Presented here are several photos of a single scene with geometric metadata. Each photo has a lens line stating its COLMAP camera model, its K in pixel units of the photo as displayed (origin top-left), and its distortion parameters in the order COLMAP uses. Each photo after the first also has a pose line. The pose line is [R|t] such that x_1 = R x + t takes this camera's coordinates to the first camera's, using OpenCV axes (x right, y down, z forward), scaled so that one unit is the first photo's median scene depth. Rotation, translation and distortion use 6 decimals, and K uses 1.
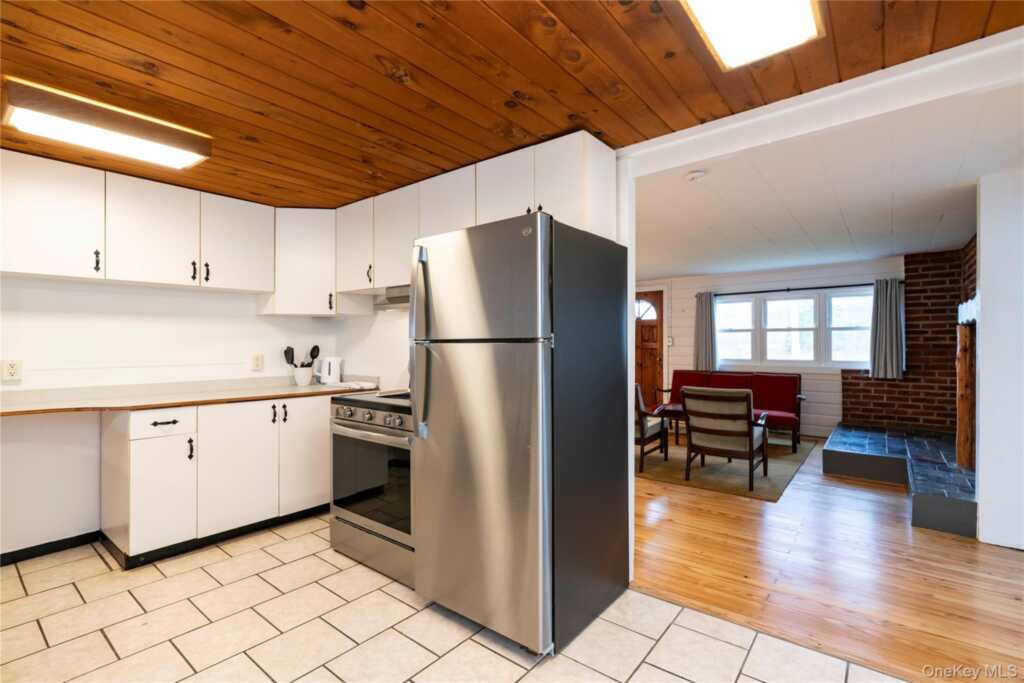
lens RADIAL K [[469.3, 0, 510.2], [0, 469.3, 341.3], [0, 0, 1]] dist [0.003301, 0.001437]
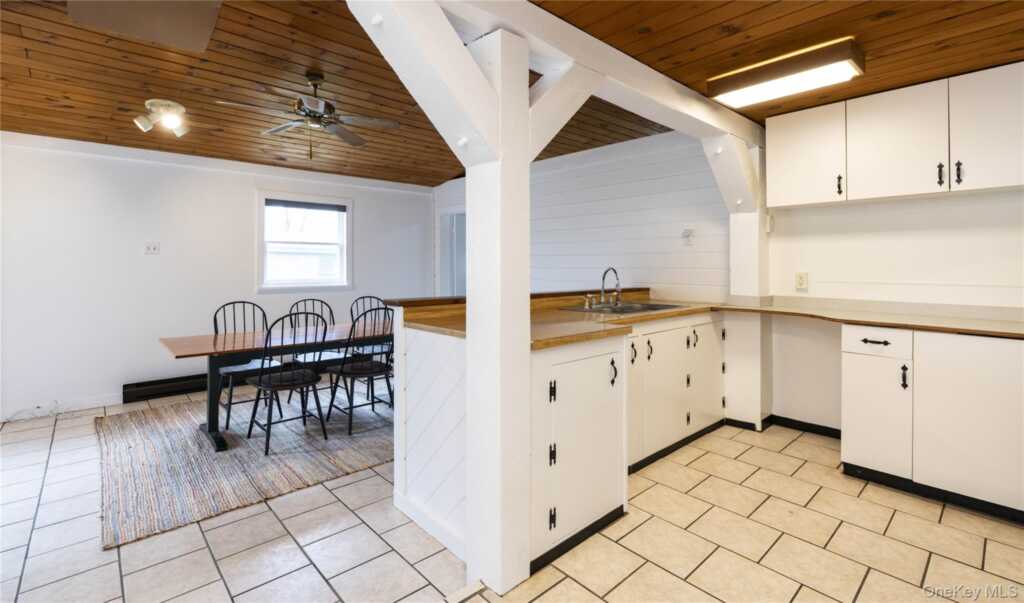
lens RADIAL K [[472.1, 0, 514.5], [0, 472.1, 261.8], [0, 0, 1]] dist [-0.000132, 0.001084]
pose [[-0.143432, -0.002241, -0.989658, 0.304975], [0.004437, 0.999986, -0.002908, 0.008405], [0.989650, -0.004808, -0.143420, 0.378067]]
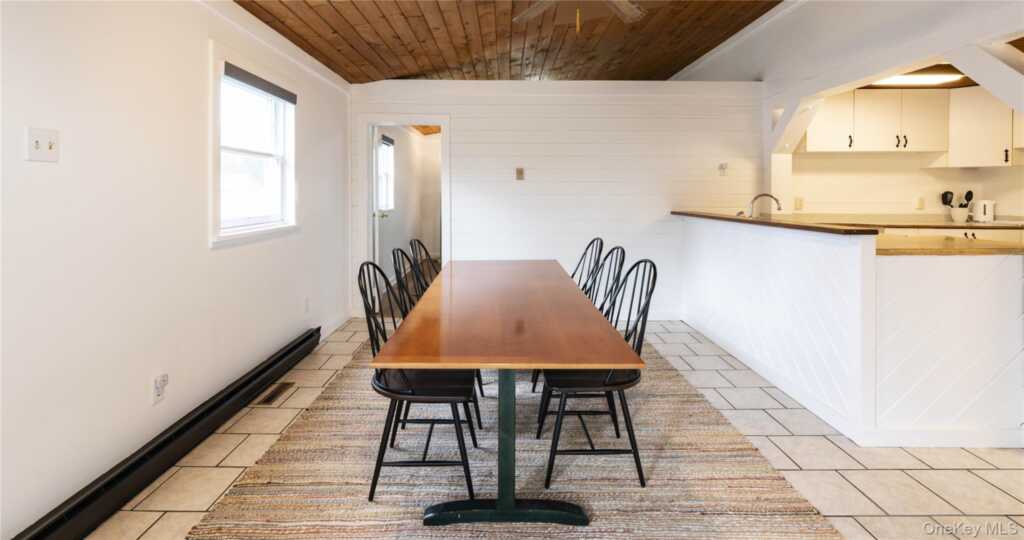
lens RADIAL K [[478.3, 0, 492.8], [0, 478.3, 187.3], [0, 0, 1]] dist [0.002424, 0.000189]
pose [[0.640131, -0.002272, -0.768262, -0.334394], [-0.000243, 0.999995, -0.003159, 0.005907], [0.768265, 0.002209, 0.640128, -1.086826]]
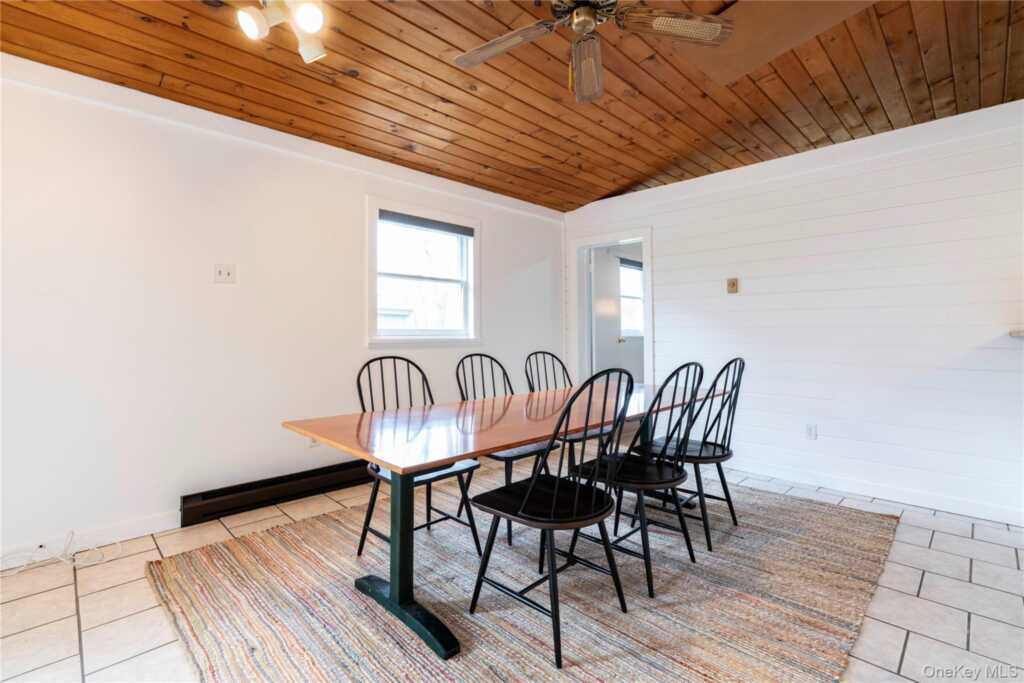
lens RADIAL K [[469.3, 0, 511.8], [0, 469.3, 324.9], [0, 0, 1]] dist [0.003301, 0.001437]
pose [[-0.097127, -0.016822, -0.995130, -0.198832], [0.002179, 0.999851, -0.017115, 0.084388], [0.995270, -0.003831, -0.097075, -0.403987]]
